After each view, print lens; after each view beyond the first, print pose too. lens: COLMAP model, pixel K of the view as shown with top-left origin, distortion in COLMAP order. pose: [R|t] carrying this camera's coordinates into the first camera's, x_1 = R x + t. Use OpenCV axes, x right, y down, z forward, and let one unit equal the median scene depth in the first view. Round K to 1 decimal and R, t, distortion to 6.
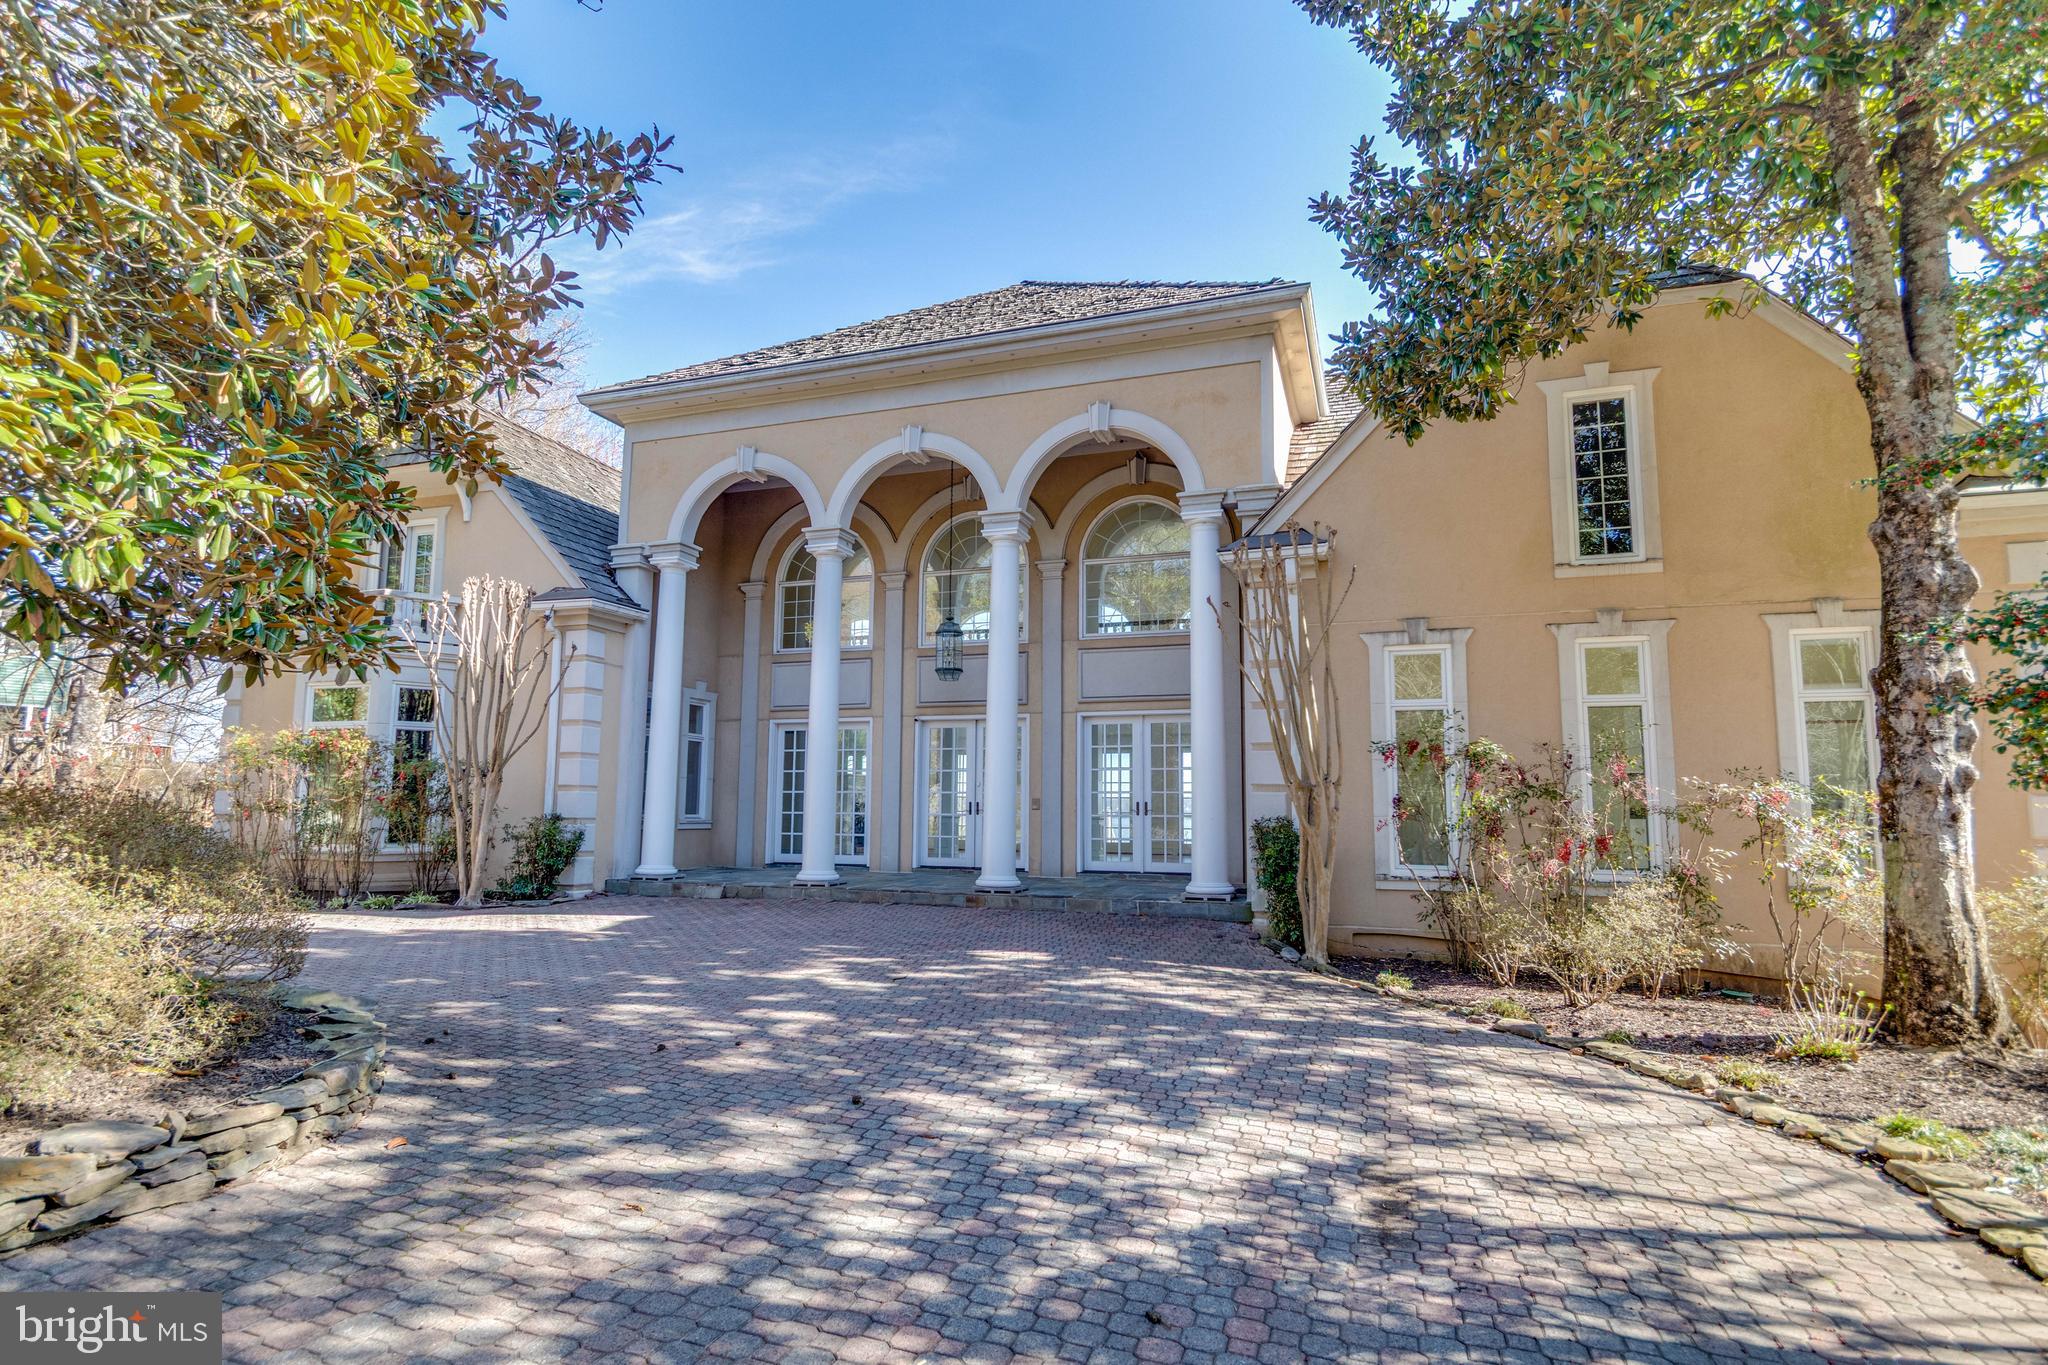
lens RADIAL K [[946.7, 0, 1016.2], [0, 946.7, 674.7], [0, 0, 1]] dist [0.001552, -0.003791]
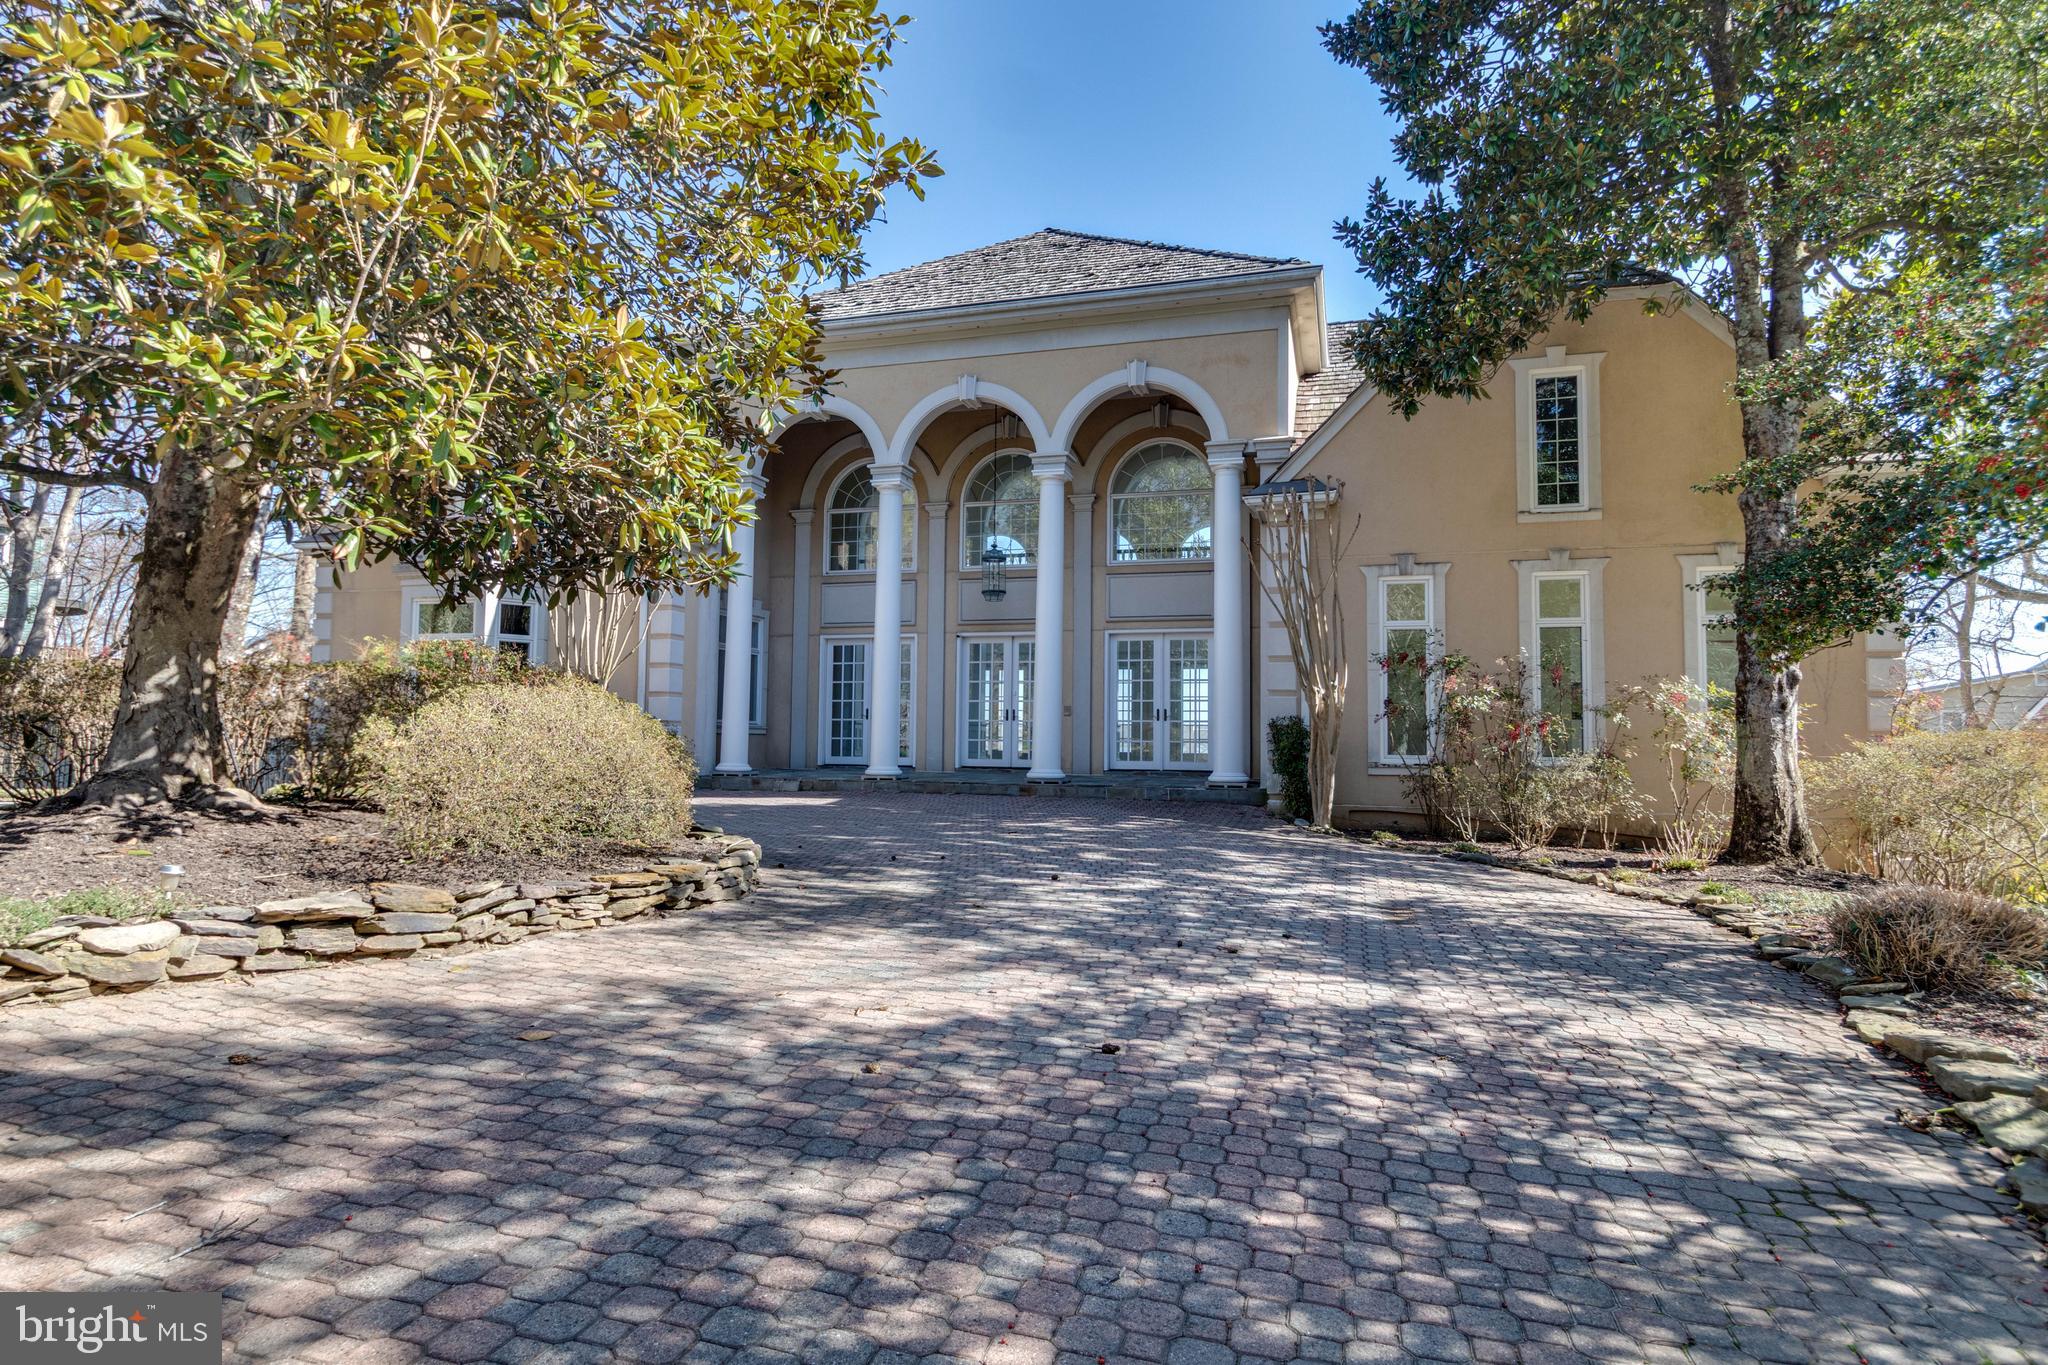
lens RADIAL K [[991.4, 0, 1020.8], [0, 991.4, 635.8], [0, 0, 1]] dist [-0.000663, -0.000285]
pose [[0.998926, 0.005755, 0.045967, -0.136878], [-0.007753, 0.999027, 0.043406, -0.006201], [-0.045672, -0.043715, 0.998000, -0.267853]]
